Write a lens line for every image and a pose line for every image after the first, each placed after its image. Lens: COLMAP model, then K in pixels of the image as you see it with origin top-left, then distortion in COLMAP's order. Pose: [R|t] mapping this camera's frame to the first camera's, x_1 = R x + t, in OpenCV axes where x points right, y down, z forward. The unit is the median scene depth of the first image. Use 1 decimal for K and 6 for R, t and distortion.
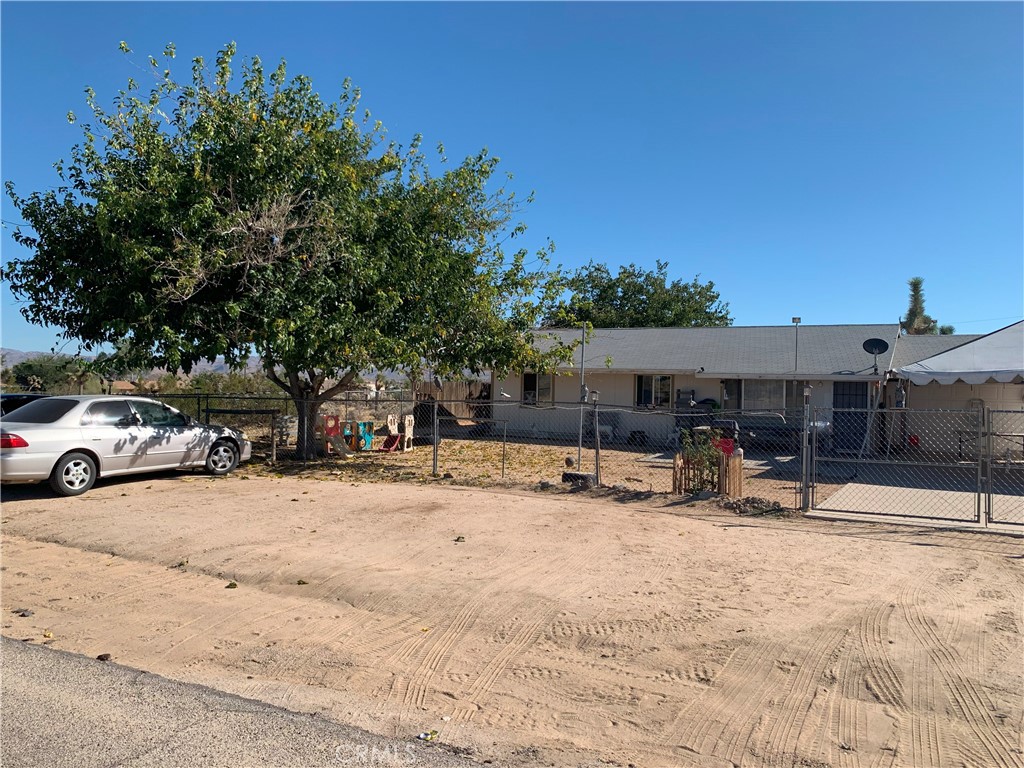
lens RADIAL K [[816.4, 0, 512.0], [0, 816.4, 384.0], [0, 0, 1]] dist [0.002478, 0.008988]
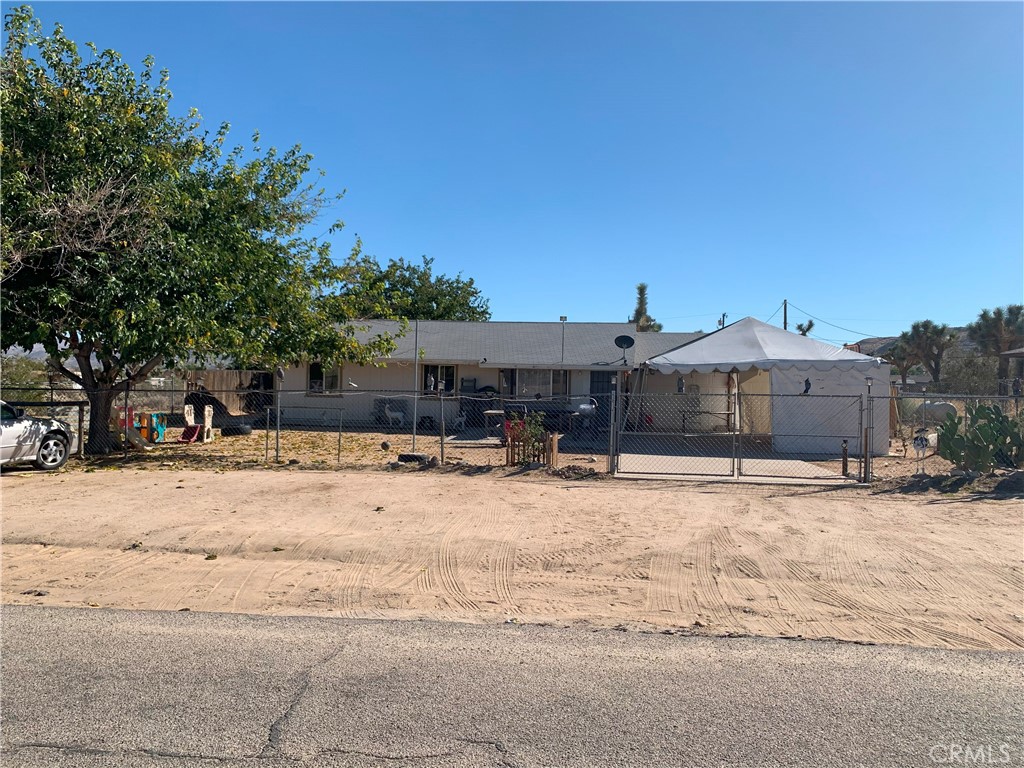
lens RADIAL K [[805.3, 0, 561.0], [0, 805.3, 381.8], [0, 0, 1]] dist [0.104360, -0.216705]
pose [[0.923312, -0.004798, 0.384020, -0.124254], [0.000115, 0.999925, 0.012216, -0.002128], [-0.384050, -0.011235, 0.923244, -0.076942]]
